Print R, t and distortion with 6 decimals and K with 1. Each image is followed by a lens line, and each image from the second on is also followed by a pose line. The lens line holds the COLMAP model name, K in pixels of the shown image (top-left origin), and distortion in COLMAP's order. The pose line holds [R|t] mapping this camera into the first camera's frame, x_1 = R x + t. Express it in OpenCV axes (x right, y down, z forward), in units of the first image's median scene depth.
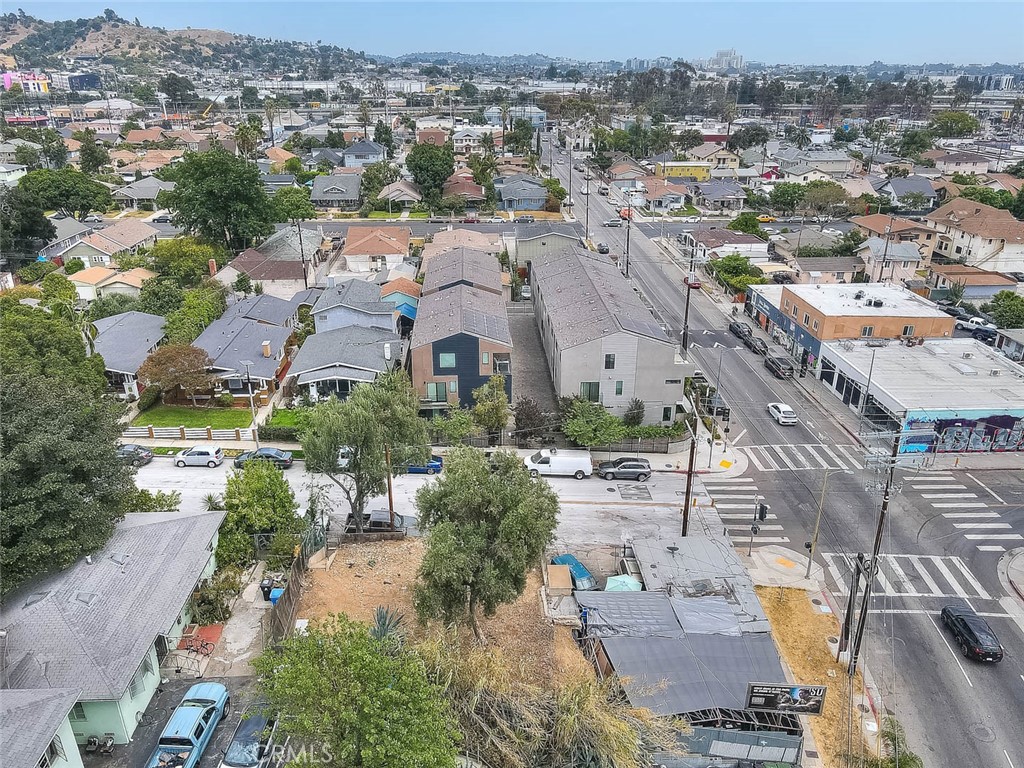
lens RADIAL K [[752.5, 0, 512.8], [0, 752.5, 380.1], [0, 0, 1]] dist [0.006578, 0.013660]
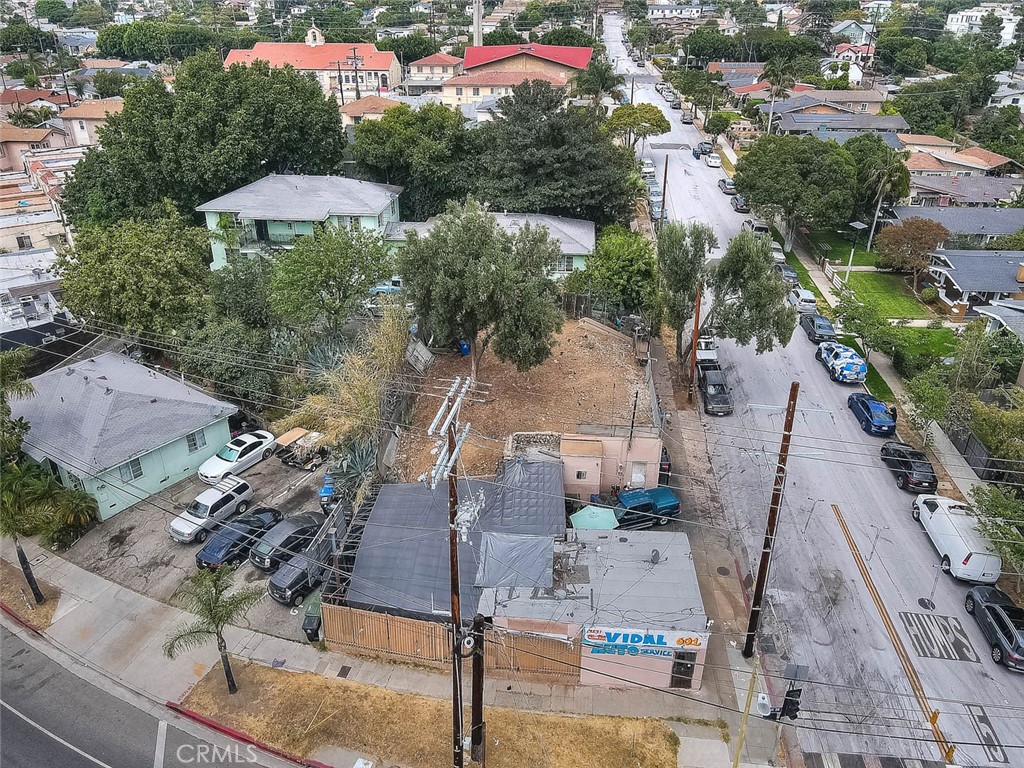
lens RADIAL K [[752.5, 0, 511.2], [0, 752.5, 382.3], [0, 0, 1]] dist [0.006578, 0.013660]
pose [[-0.130083, 0.442385, -0.887341, 0.509377], [-0.388347, 0.800709, 0.456126, -0.104815], [0.912286, 0.403930, 0.067640, 0.523973]]
